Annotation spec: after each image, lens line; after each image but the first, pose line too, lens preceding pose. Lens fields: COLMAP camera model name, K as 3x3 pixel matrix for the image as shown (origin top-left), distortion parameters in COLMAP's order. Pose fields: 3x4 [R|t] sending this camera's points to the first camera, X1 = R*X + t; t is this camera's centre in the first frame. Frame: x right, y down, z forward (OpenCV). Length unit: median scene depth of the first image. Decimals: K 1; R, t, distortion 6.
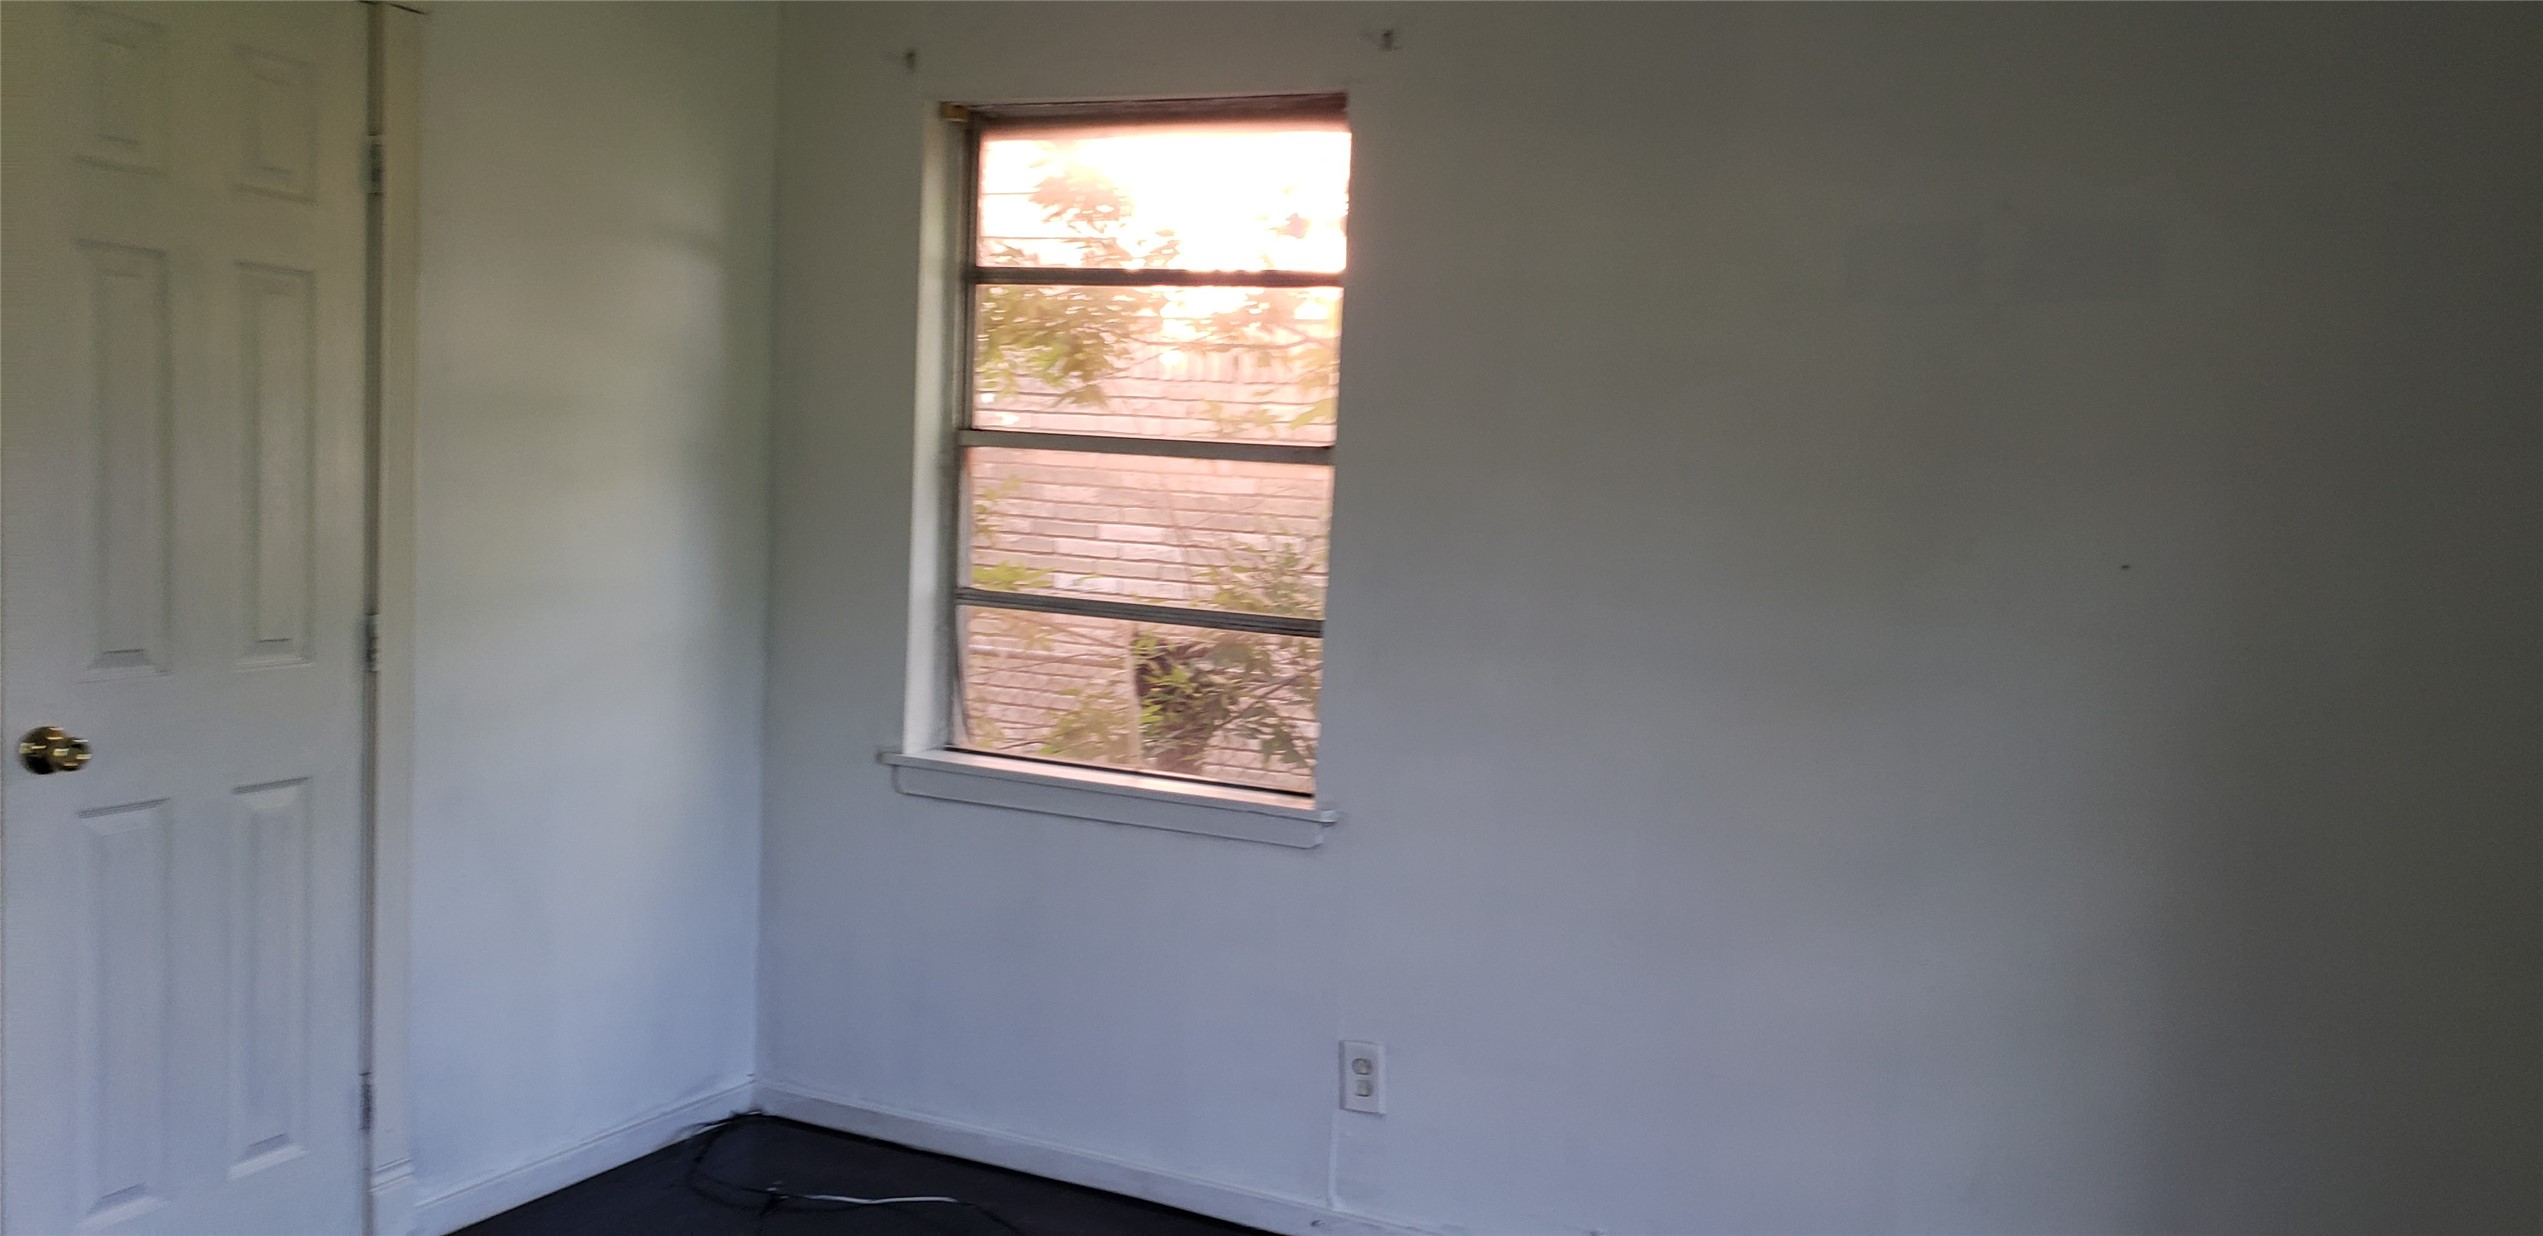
lens RADIAL K [[2047.0, 0, 1263.9], [0, 2047.0, 627.9], [0, 0, 1]] dist [0.046202, -0.006082]
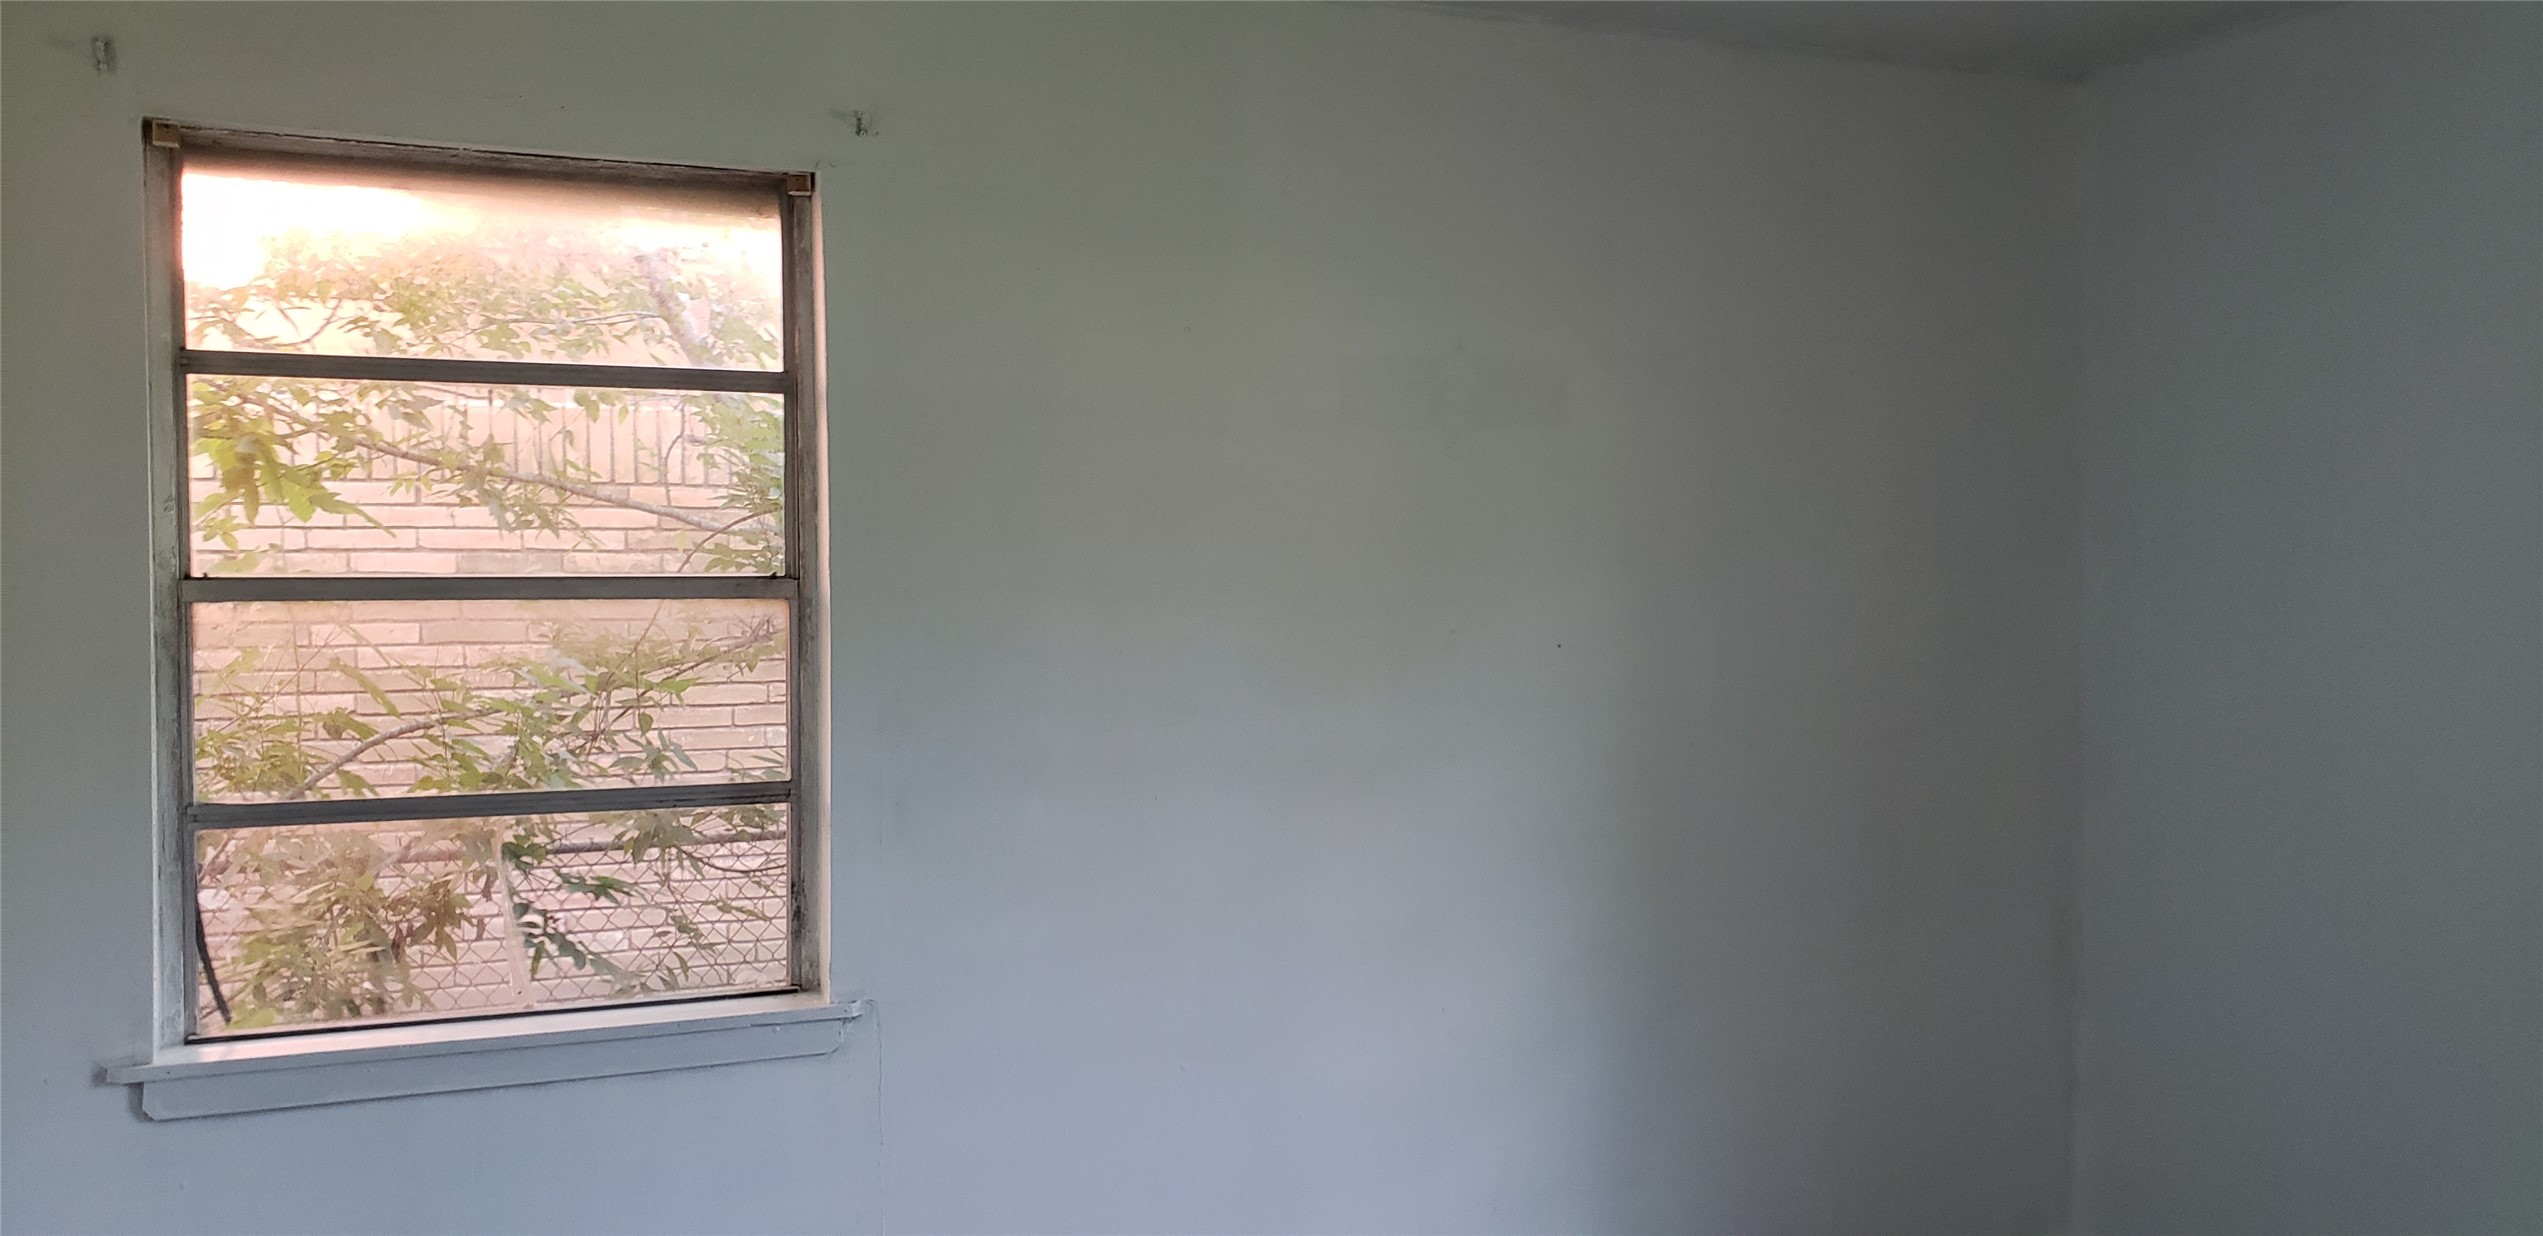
lens RADIAL K [[2053.2, 0, 1281.8], [0, 2053.2, 608.2], [0, 0, 1]] dist [0.051386, -0.010733]
pose [[0.655688, -0.055920, 0.752958, -0.480800], [0.104644, 0.994360, -0.017277, -0.039711], [-0.747745, 0.090121, 0.657842, 0.280032]]
